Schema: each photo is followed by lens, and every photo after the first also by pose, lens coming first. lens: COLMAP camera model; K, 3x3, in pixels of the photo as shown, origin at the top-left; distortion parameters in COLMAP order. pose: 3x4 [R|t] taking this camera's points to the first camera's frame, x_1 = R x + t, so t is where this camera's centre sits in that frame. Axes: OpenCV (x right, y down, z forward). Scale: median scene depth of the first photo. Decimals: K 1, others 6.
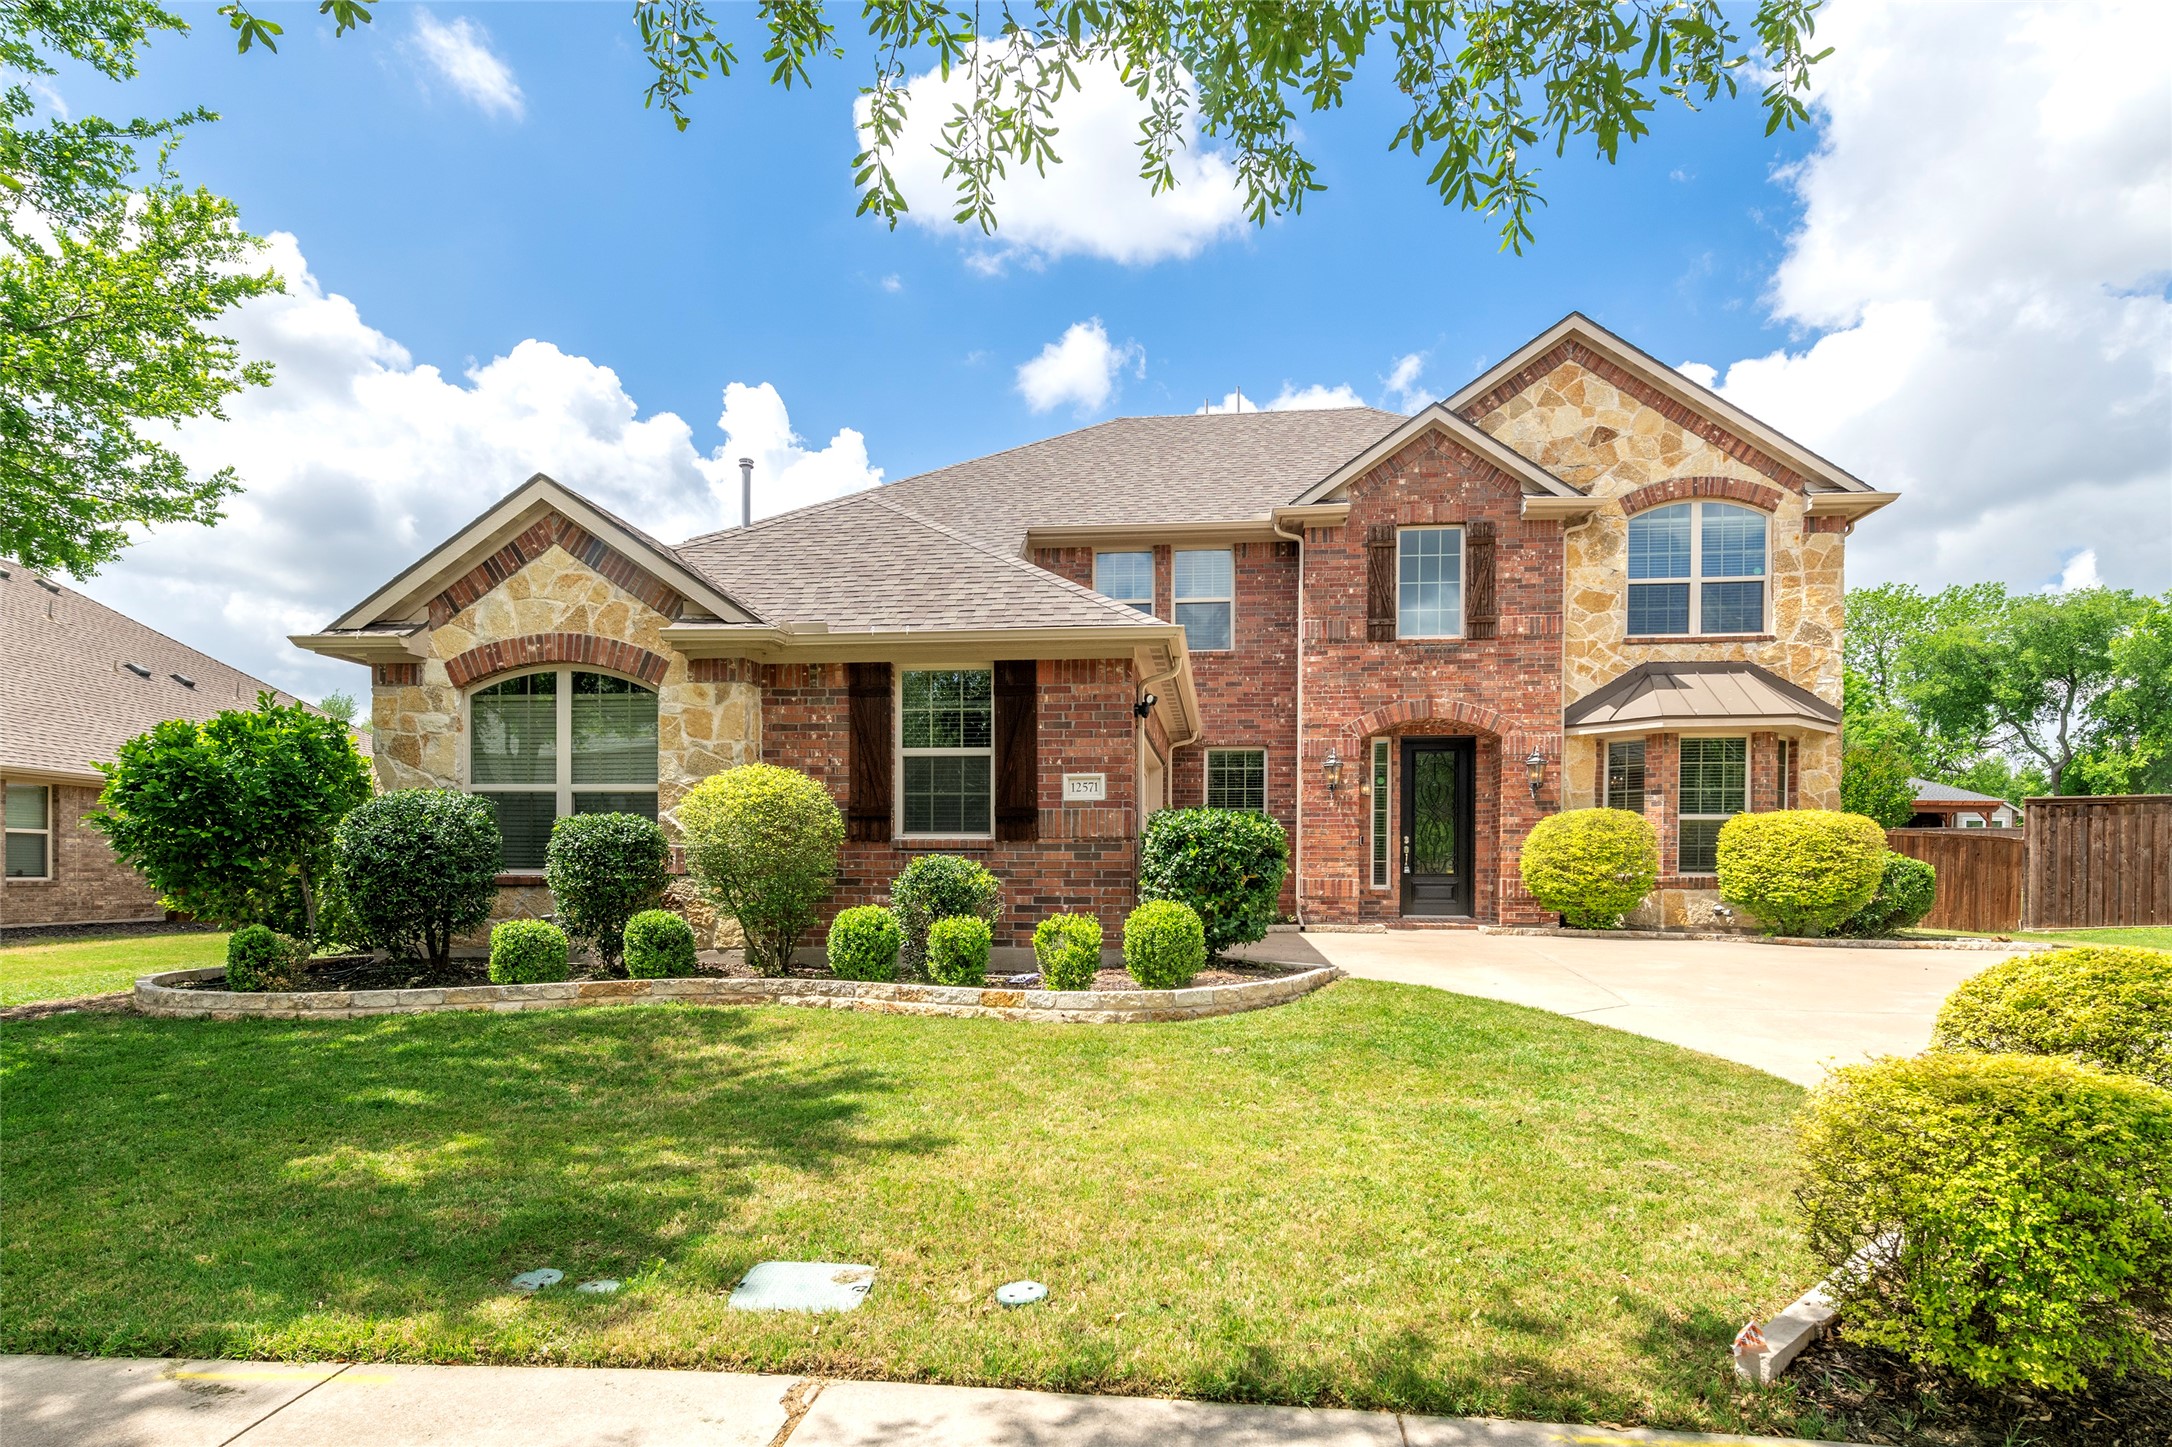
lens RADIAL K [[896.0, 0, 1085.7], [0, 896.0, 790.3], [0, 0, 1]] dist [0.009494, -0.009295]
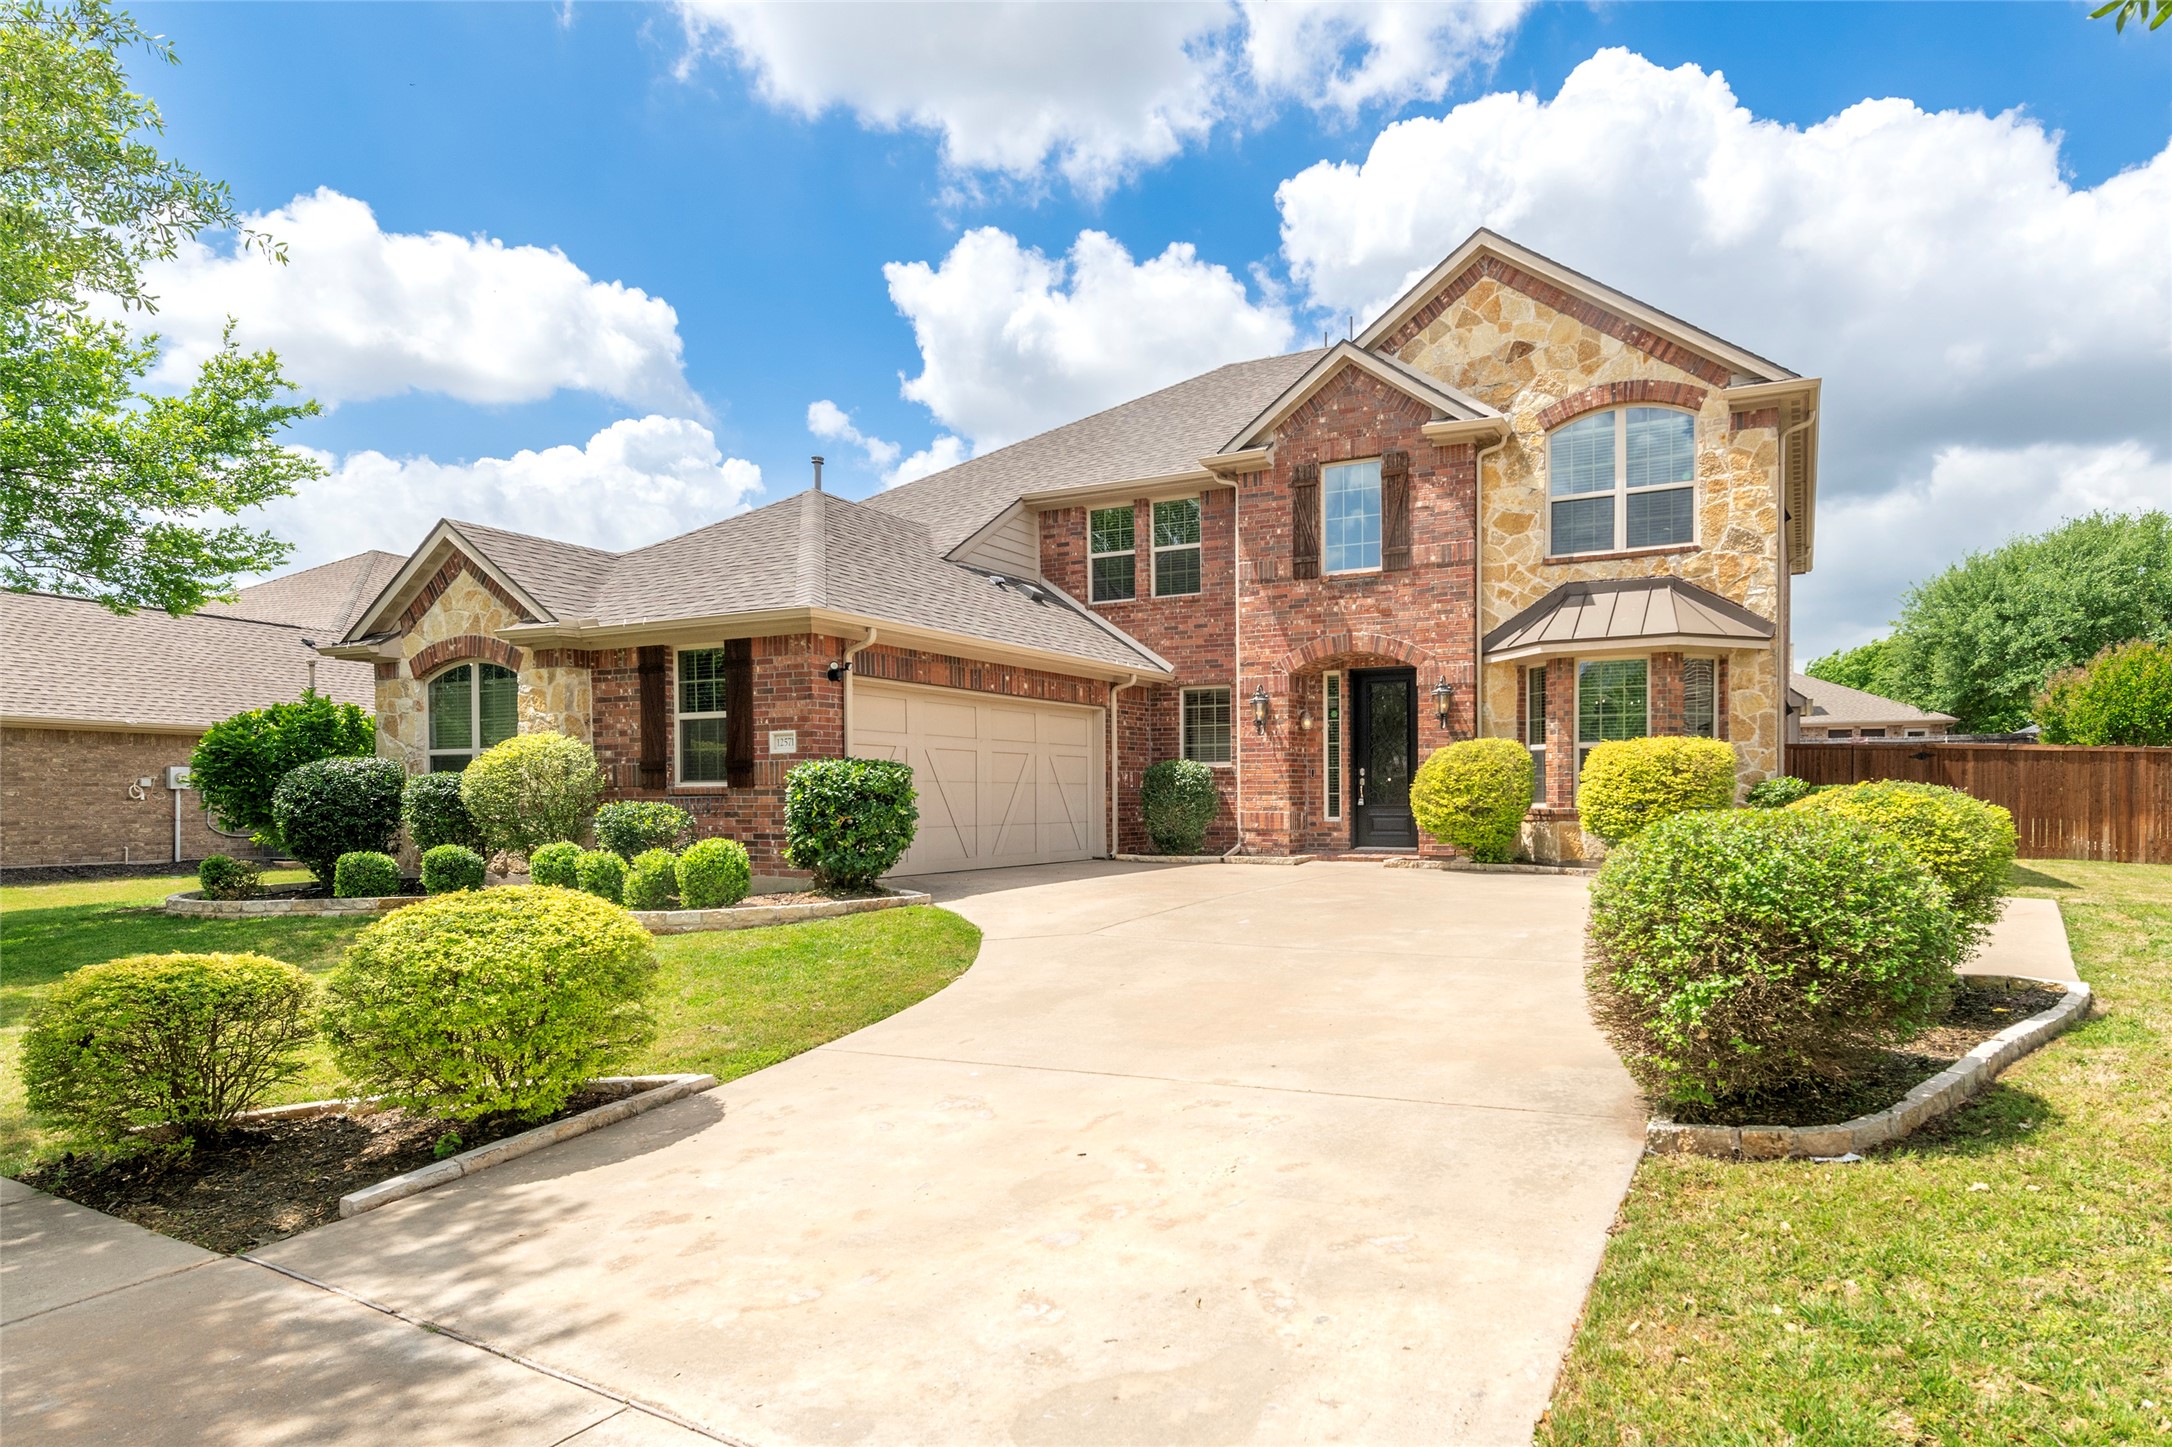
lens RADIAL K [[854.6, 0, 1086.0], [0, 854.6, 723.5], [0, 0, 1]] dist [0.000783, -0.000591]
pose [[0.969589, -0.031747, -0.242673, 0.347701], [0.031657, 0.999490, -0.004274, -0.005657], [0.242685, -0.003539, 0.970099, -0.004383]]
